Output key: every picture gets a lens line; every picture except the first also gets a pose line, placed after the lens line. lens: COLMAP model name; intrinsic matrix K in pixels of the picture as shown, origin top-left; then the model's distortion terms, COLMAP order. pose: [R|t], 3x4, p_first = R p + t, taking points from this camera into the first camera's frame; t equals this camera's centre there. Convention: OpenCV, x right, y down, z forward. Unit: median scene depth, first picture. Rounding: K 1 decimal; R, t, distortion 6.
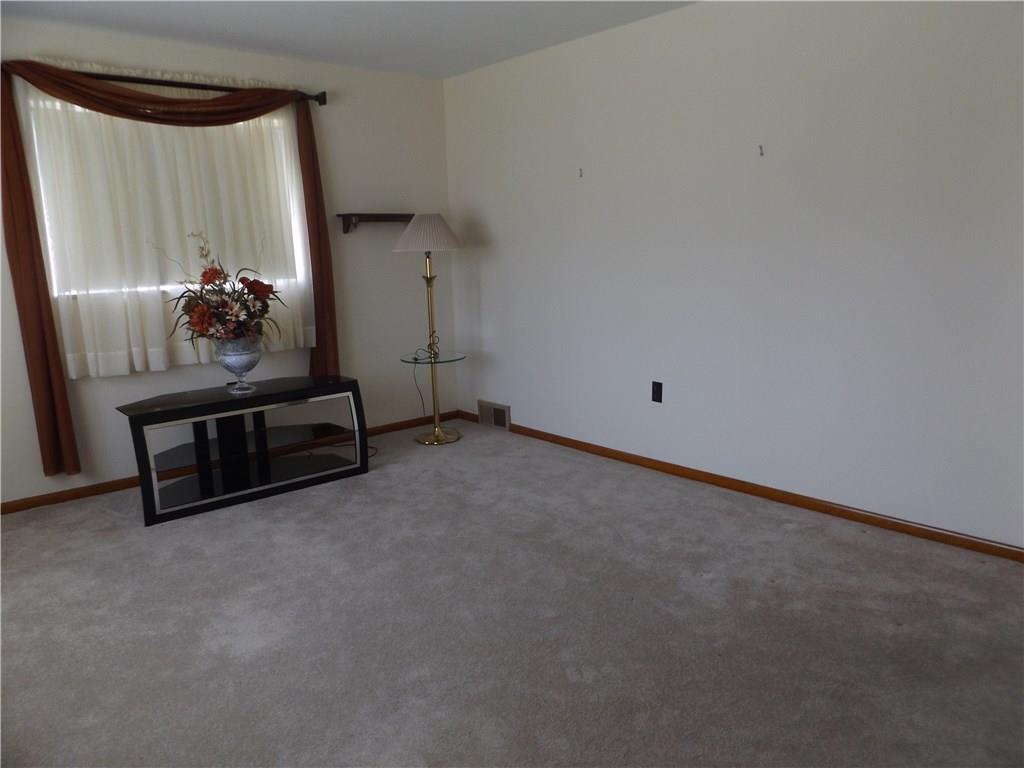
lens RADIAL K [[770.4, 0, 512.0], [0, 770.4, 384.0], [0, 0, 1]] dist [-0.001631, 0.001359]
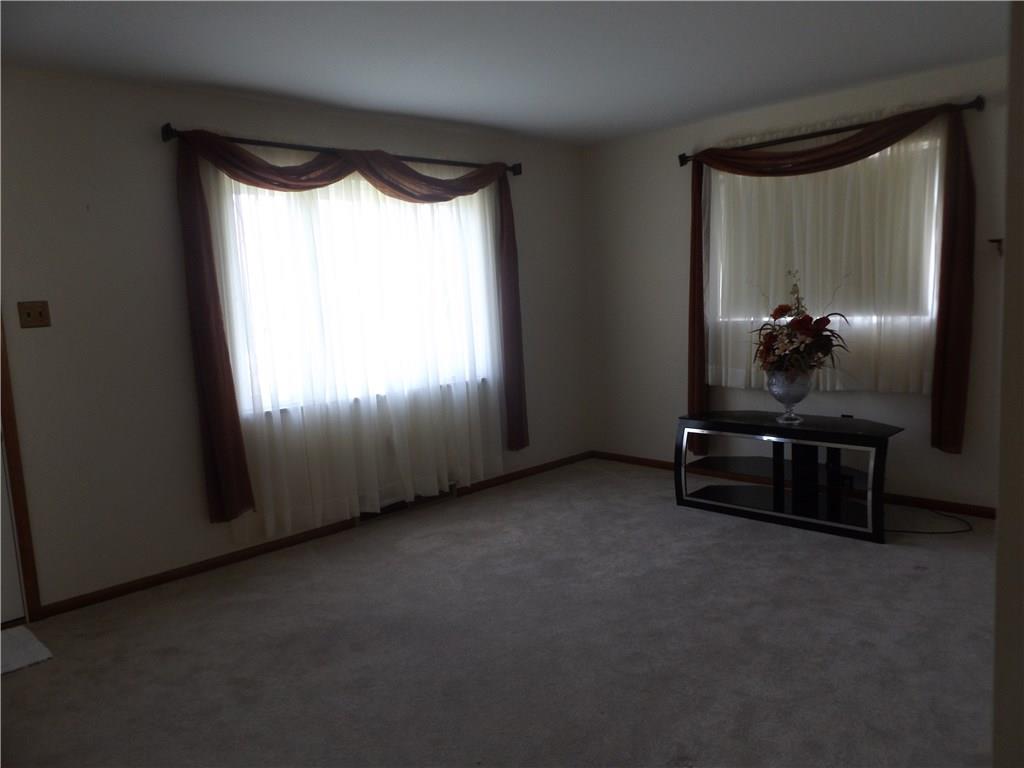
lens RADIAL K [[770.4, 0, 512.0], [0, 770.4, 384.0], [0, 0, 1]] dist [-0.001631, 0.001359]
pose [[0.066372, 0.144407, -0.987290, 0.653610], [-0.133538, 0.981856, 0.134635, -0.131024], [0.988819, 0.122905, 0.084452, 0.521334]]
